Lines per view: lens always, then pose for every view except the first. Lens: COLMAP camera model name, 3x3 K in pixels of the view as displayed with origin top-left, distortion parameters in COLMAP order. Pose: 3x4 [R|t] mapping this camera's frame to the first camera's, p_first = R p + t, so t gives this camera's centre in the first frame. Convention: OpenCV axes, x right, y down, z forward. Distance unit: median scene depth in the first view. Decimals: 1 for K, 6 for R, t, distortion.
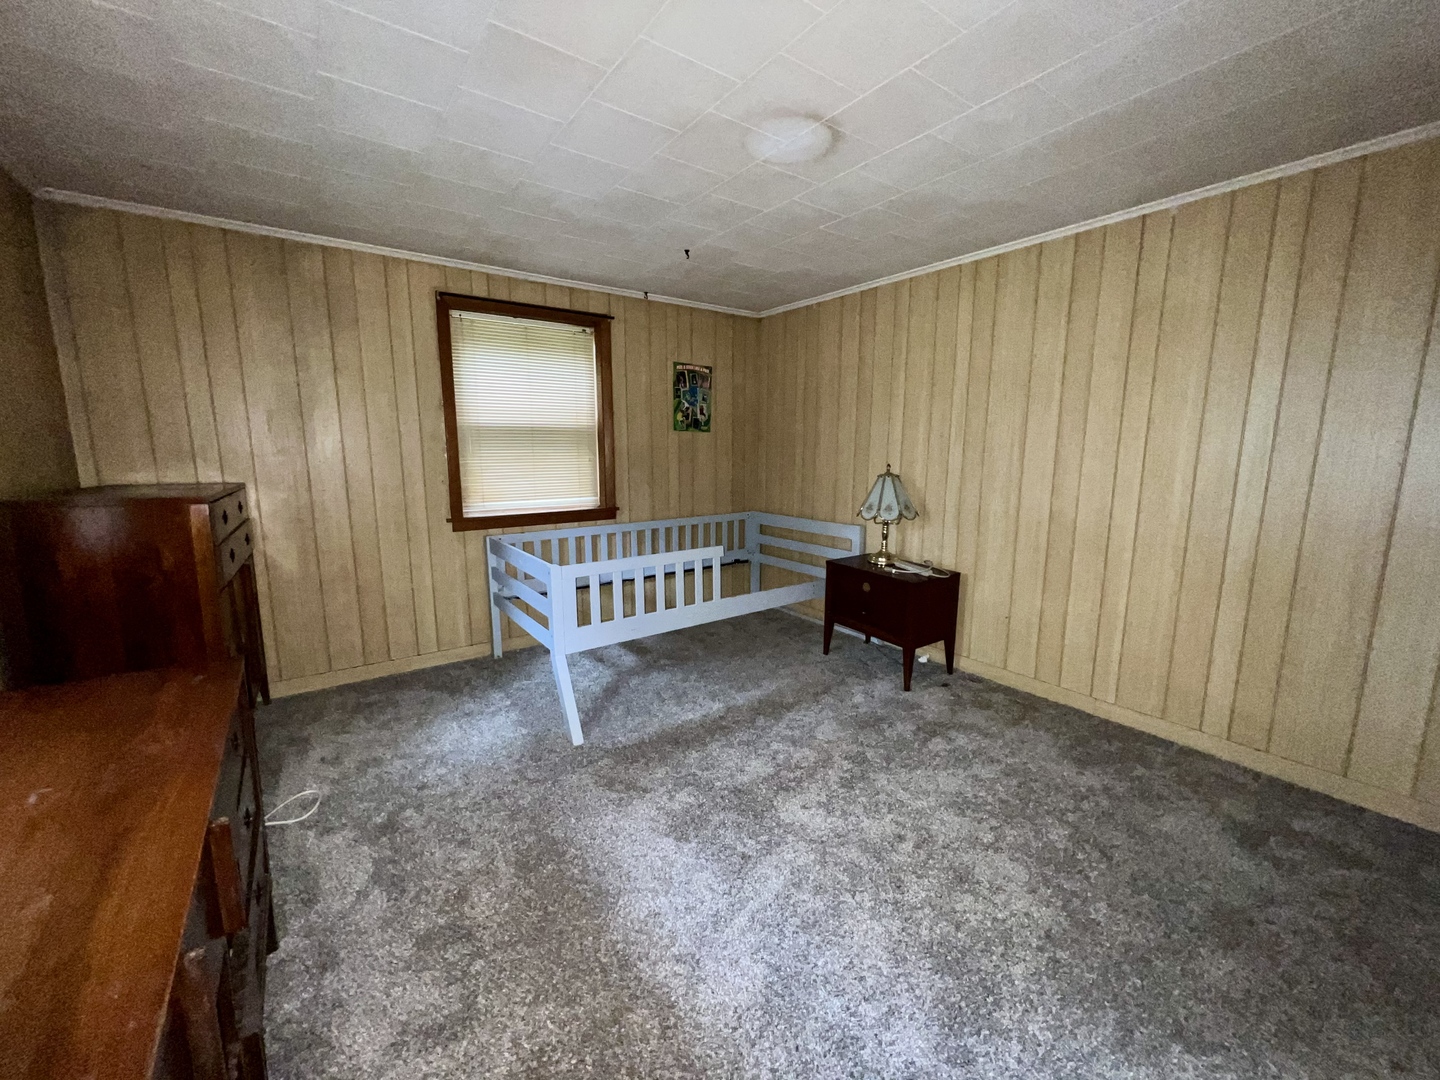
lens RADIAL K [[577.5, 0, 721.3], [0, 577.5, 539.2], [0, 0, 1]] dist [-0.001818, 0.000180]
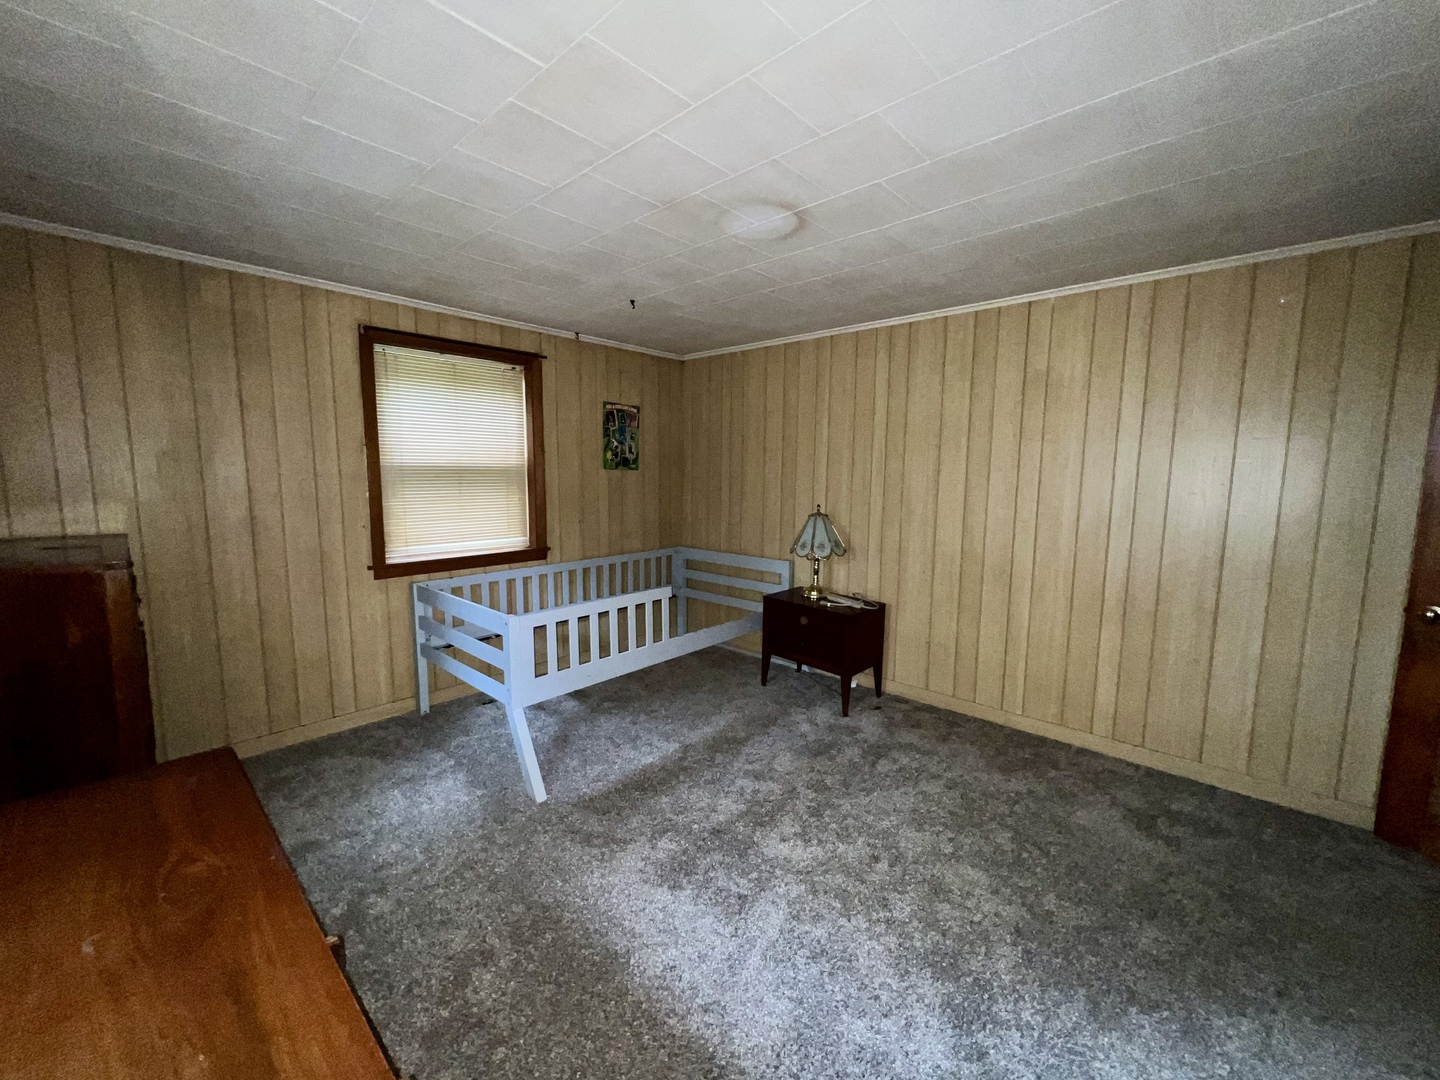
lens RADIAL K [[577.5, 0, 721.3], [0, 577.5, 539.2], [0, 0, 1]] dist [-0.001818, 0.000180]
pose [[0.979718, -0.016898, 0.199668, -0.114573], [0.025151, 0.998928, -0.038868, -0.030668], [-0.198797, 0.043102, 0.979092, -0.020428]]
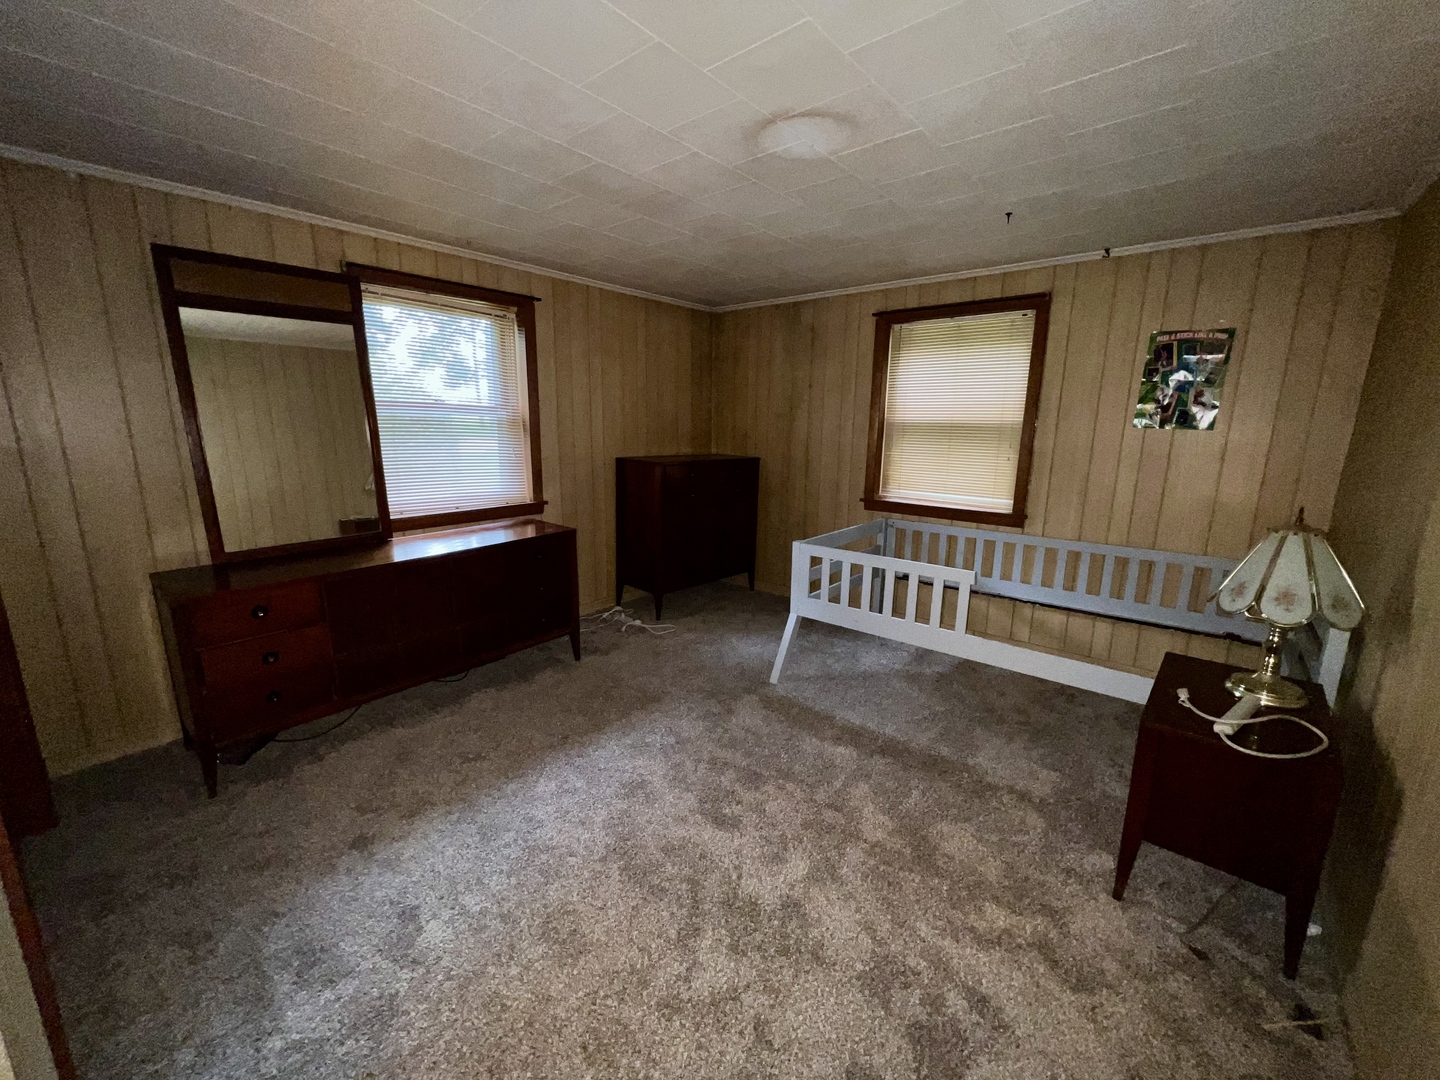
lens RADIAL K [[577.5, 0, 721.3], [0, 577.5, 539.2], [0, 0, 1]] dist [-0.001818, 0.000180]
pose [[0.230479, 0.199967, -0.952309, 0.709215], [-0.168504, 0.972074, 0.163335, -0.110805], [0.958377, 0.122822, 0.257738, 0.441278]]
